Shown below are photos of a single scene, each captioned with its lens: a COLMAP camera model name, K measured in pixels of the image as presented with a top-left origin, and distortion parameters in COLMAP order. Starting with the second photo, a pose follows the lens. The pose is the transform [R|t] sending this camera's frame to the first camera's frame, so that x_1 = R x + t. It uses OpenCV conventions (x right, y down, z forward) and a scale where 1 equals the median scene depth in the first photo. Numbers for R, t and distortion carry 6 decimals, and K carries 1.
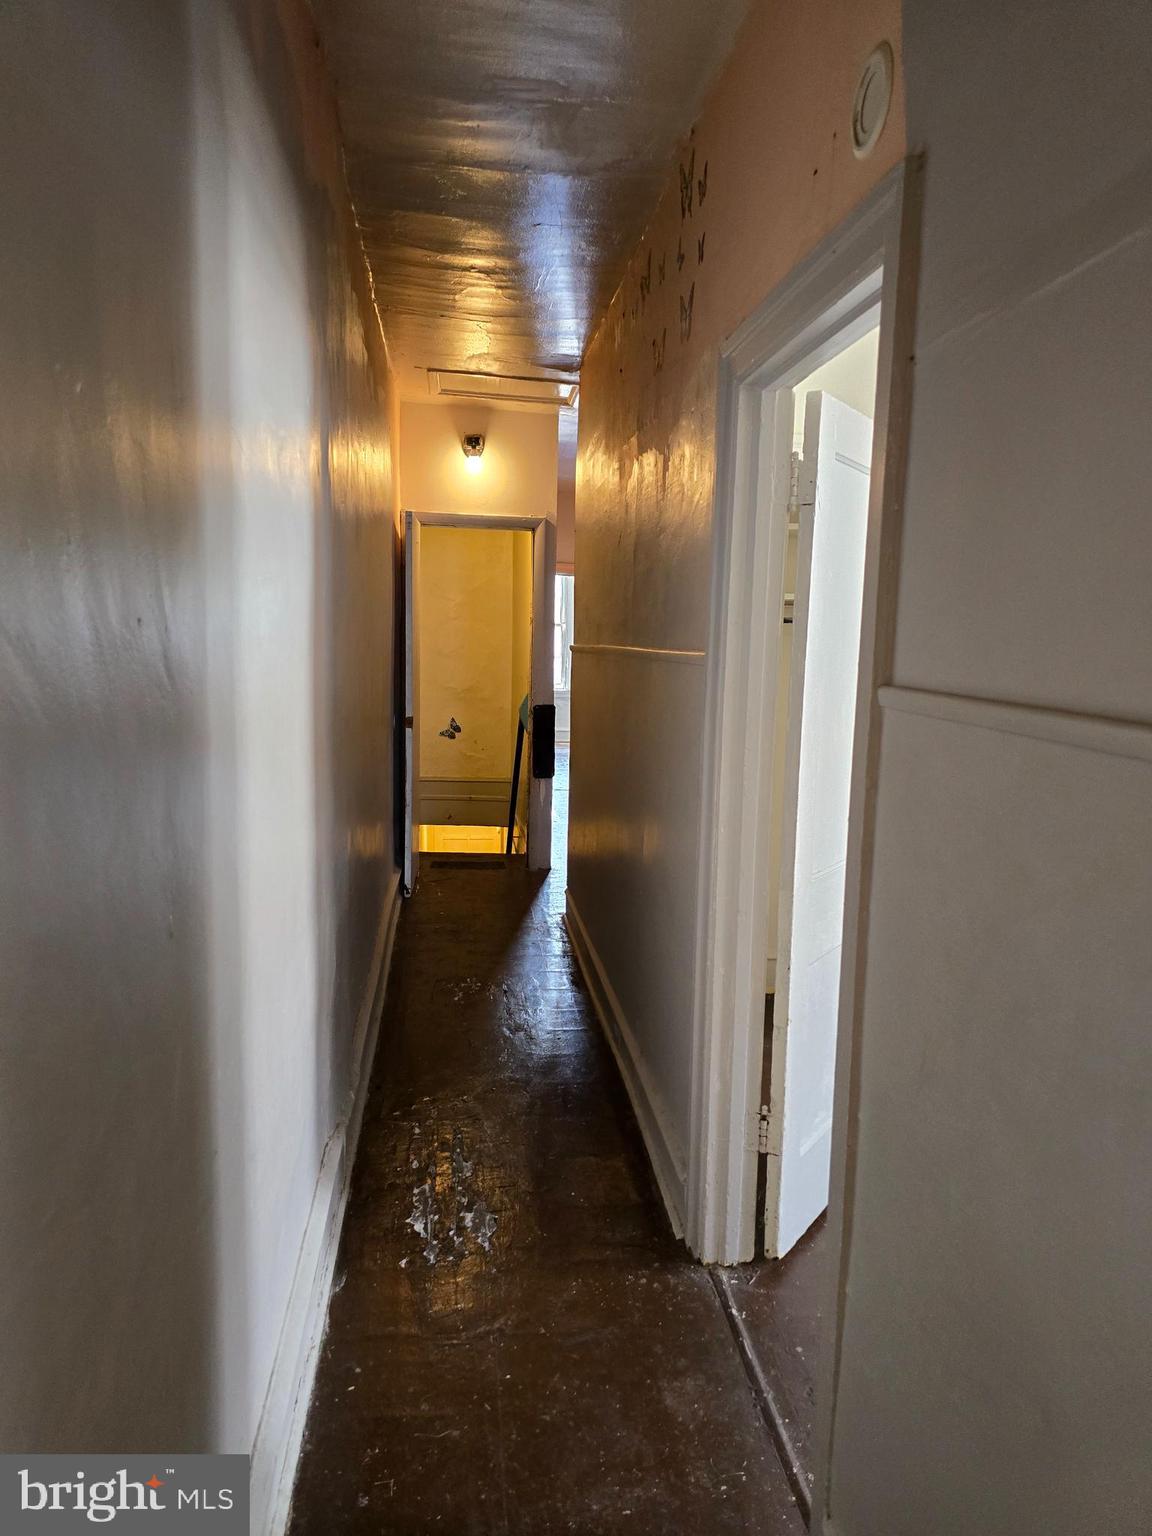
lens RADIAL K [[1058.2, 0, 574.8], [0, 1058.2, 767.6], [0, 0, 1]] dist [0.046897, -0.047305]
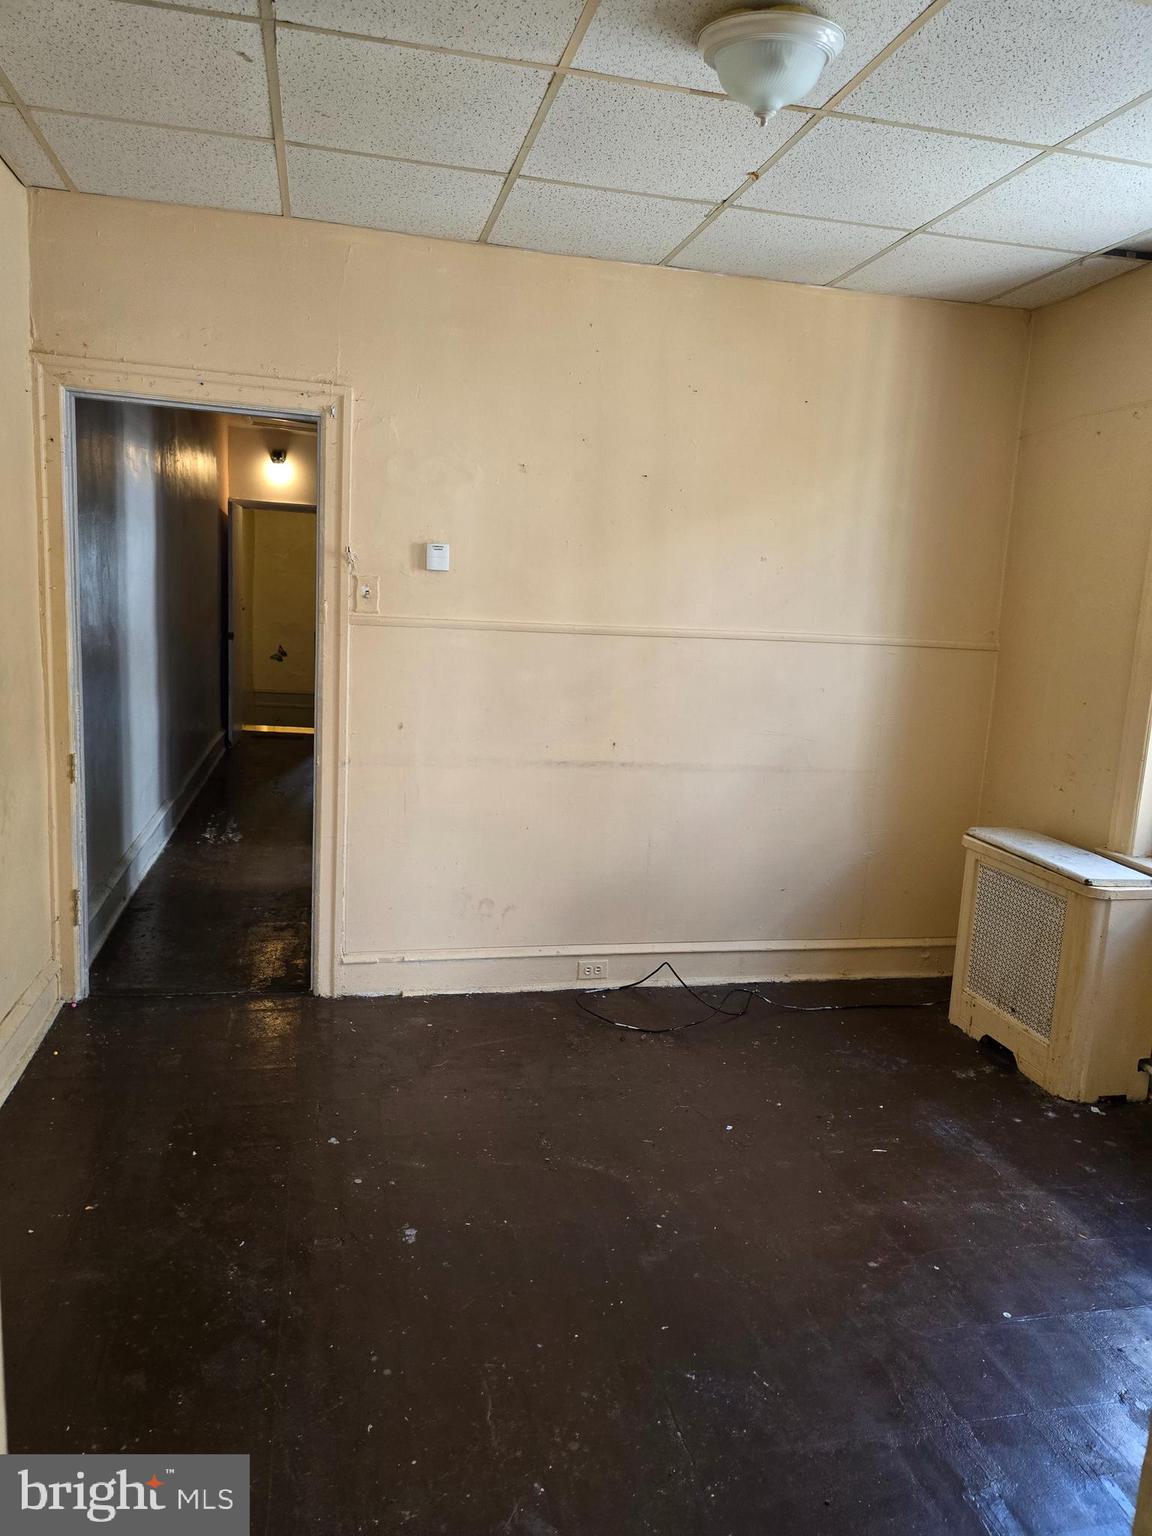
lens RADIAL K [[1058.2, 0, 576.0], [0, 1058.2, 768.2], [0, 0, 1]] dist [0.046897, -0.047305]
pose [[0.993510, 0.015578, 0.112670, 0.164149], [-0.019863, 0.999118, 0.037007, 0.078266], [-0.111994, -0.039005, 0.992943, -0.582234]]
